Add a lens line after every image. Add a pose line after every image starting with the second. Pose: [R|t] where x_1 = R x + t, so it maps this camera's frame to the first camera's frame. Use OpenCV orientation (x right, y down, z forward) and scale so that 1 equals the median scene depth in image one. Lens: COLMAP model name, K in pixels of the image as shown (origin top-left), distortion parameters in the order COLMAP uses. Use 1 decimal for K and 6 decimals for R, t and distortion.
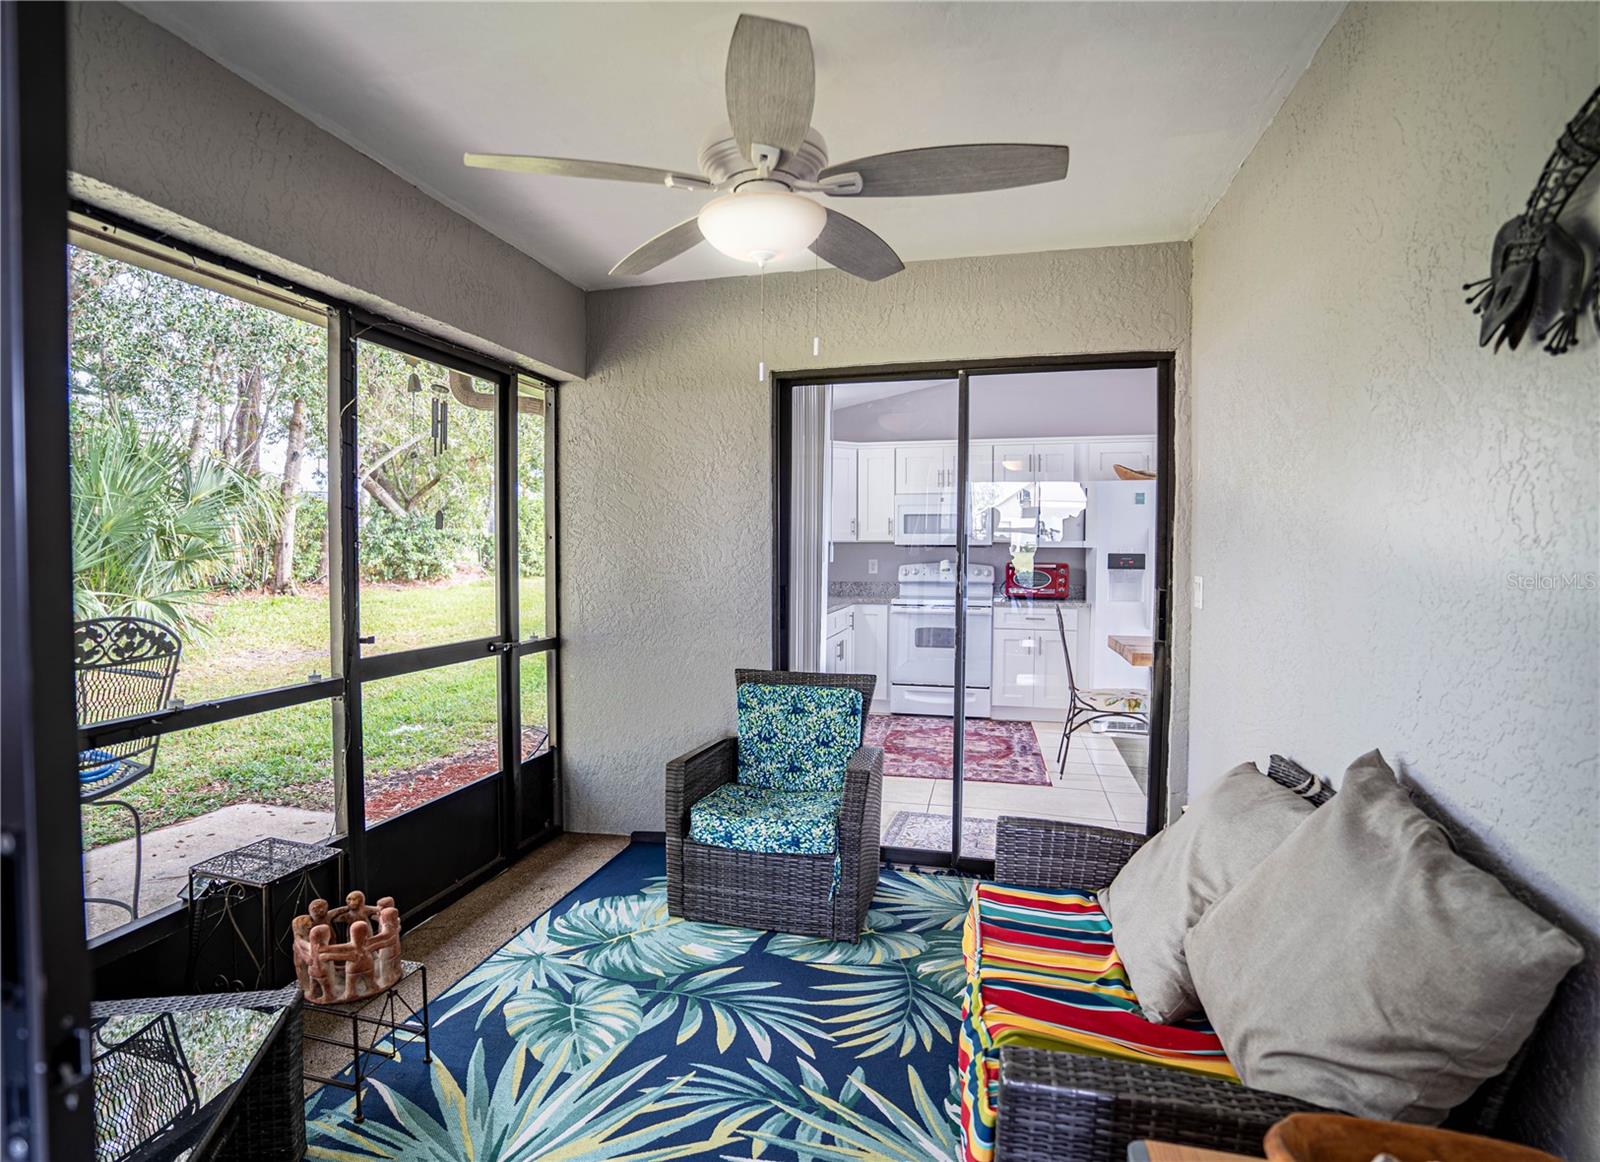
lens RADIAL K [[866.4, 0, 714.4], [0, 866.4, 575.9], [0, 0, 1]] dist [-0.006377, -0.000456]
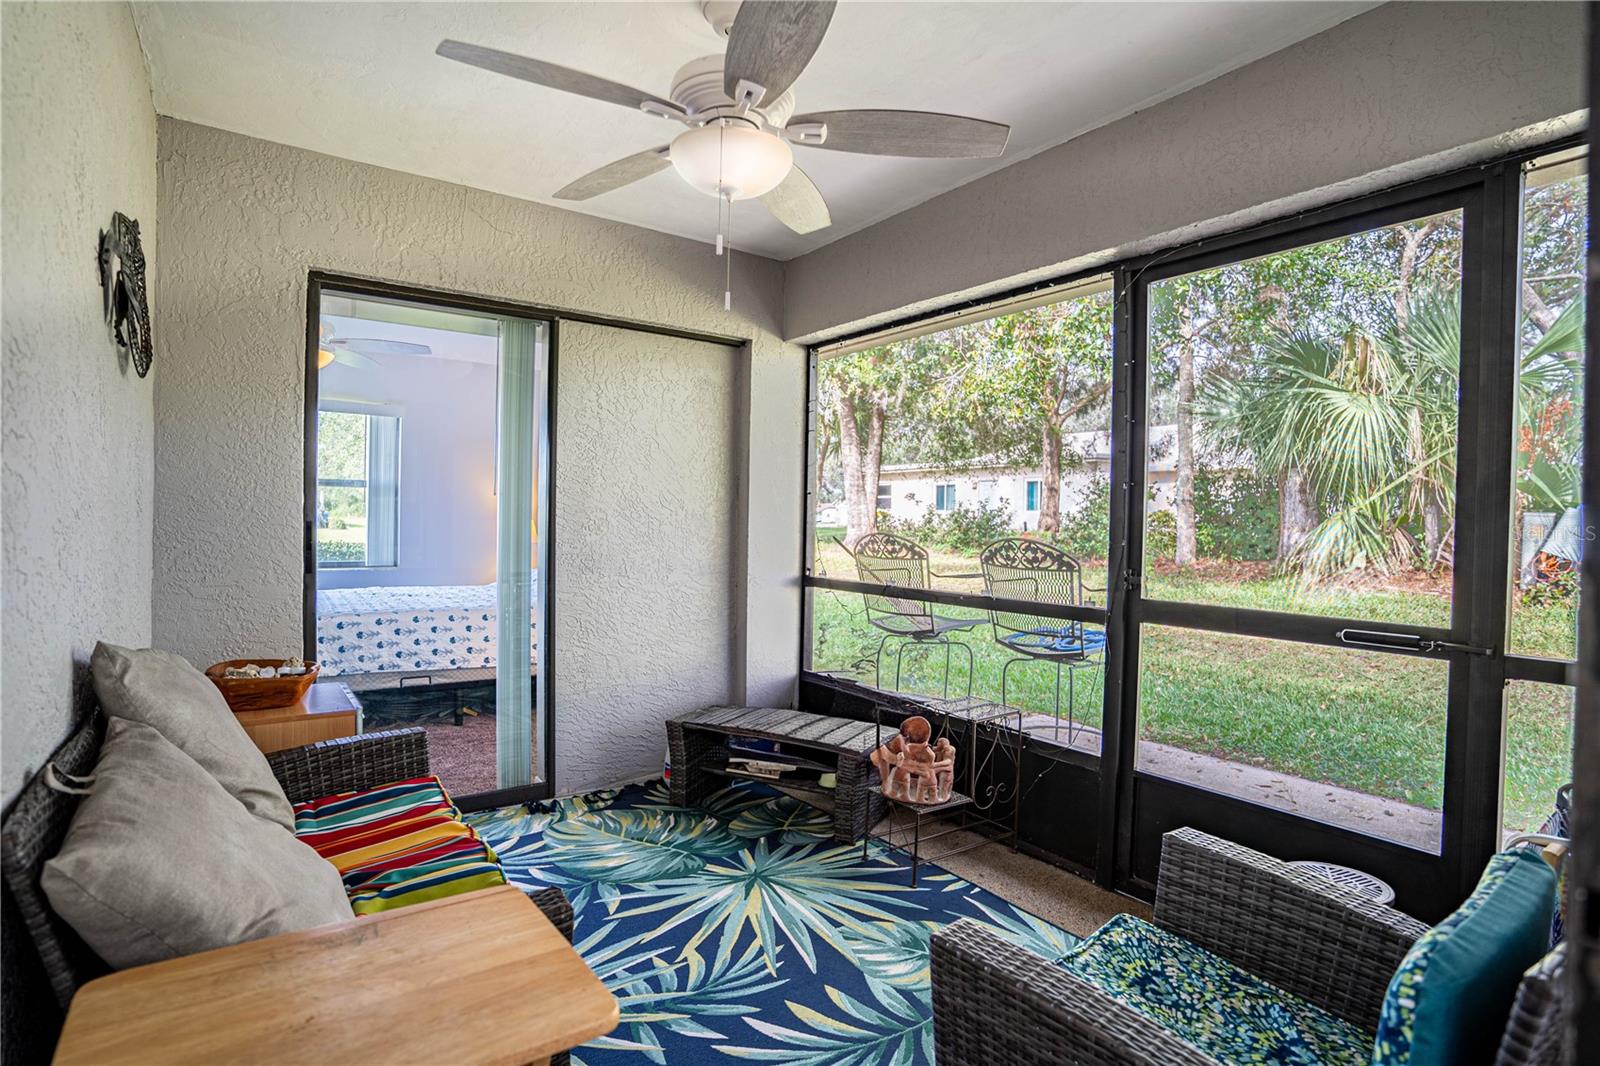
lens RADIAL K [[794.5, 0, 798.3], [0, 794.5, 535.5], [0, 0, 1]] dist [-0.045101, 0.015164]
pose [[-0.588435, -0.002091, -0.808542, 0.705364], [-0.050965, 0.998104, 0.034510, 0.013203], [0.806937, 0.061514, -0.587426, 1.506842]]
